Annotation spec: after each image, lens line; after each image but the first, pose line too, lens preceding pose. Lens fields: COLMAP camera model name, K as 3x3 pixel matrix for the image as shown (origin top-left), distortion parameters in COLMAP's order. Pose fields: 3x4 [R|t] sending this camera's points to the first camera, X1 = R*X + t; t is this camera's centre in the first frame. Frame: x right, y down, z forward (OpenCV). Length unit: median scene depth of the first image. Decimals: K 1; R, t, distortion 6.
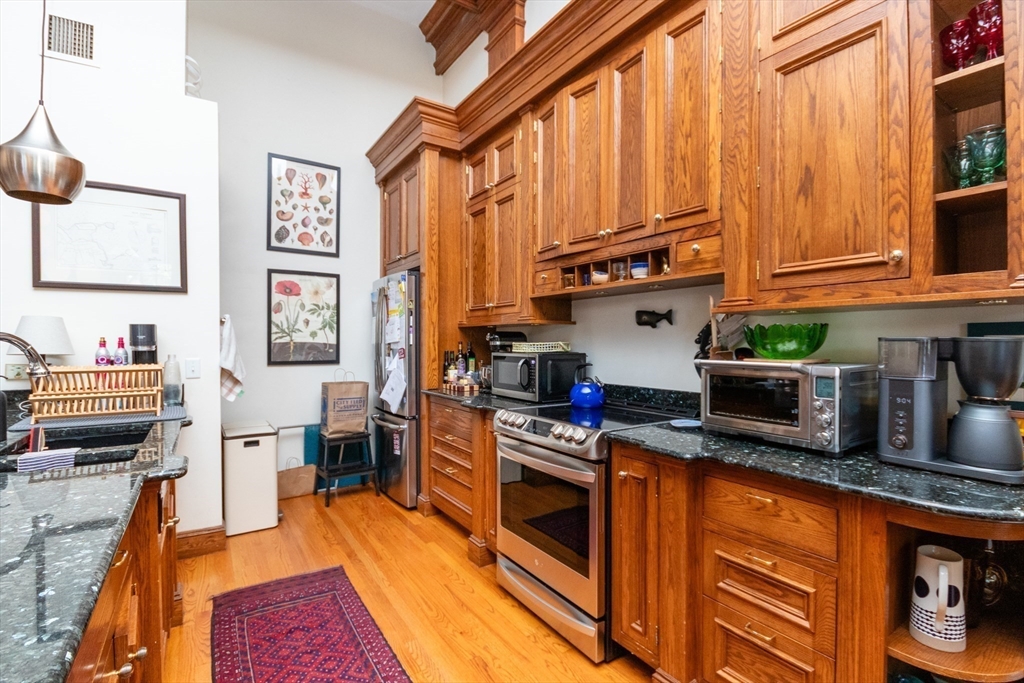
lens RADIAL K [[490.3, 0, 514.3], [0, 490.3, 346.8], [0, 0, 1]] dist [0.001738, -0.000237]
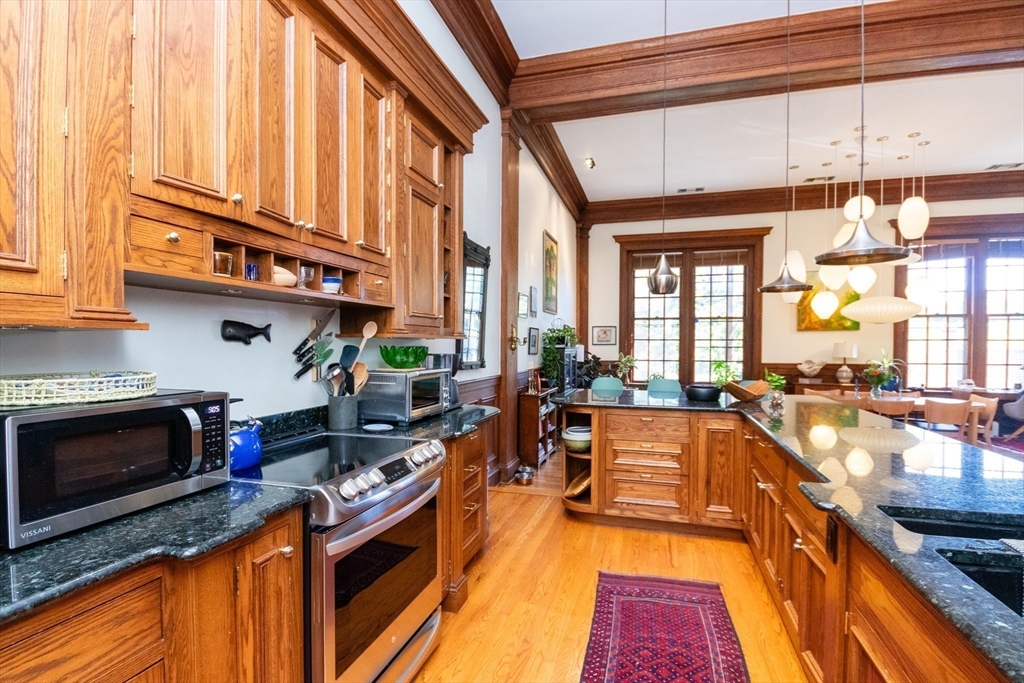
lens RADIAL K [[482.5, 0, 503.2], [0, 482.5, 352.7], [0, 0, 1]] dist [0.001652, 0.000143]
pose [[-0.640846, -0.017658, 0.767466, -0.622382], [0.005799, 0.999596, 0.027841, -0.047503], [-0.767647, 0.022293, -0.640485, 1.262221]]
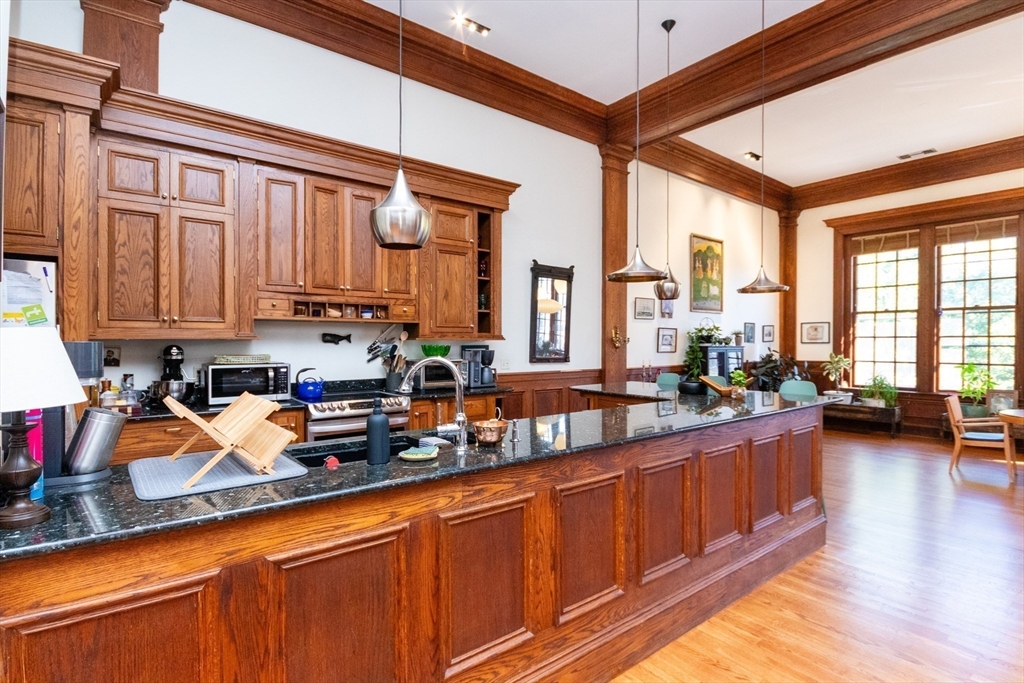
lens RADIAL K [[490.3, 0, 514.3], [0, 490.3, 346.8], [0, 0, 1]] dist [0.001738, -0.000237]
pose [[-0.088875, -0.009413, 0.995998, -1.521589], [0.014291, 0.999840, 0.010725, -0.042545], [-0.995940, 0.015187, -0.088727, 0.583509]]
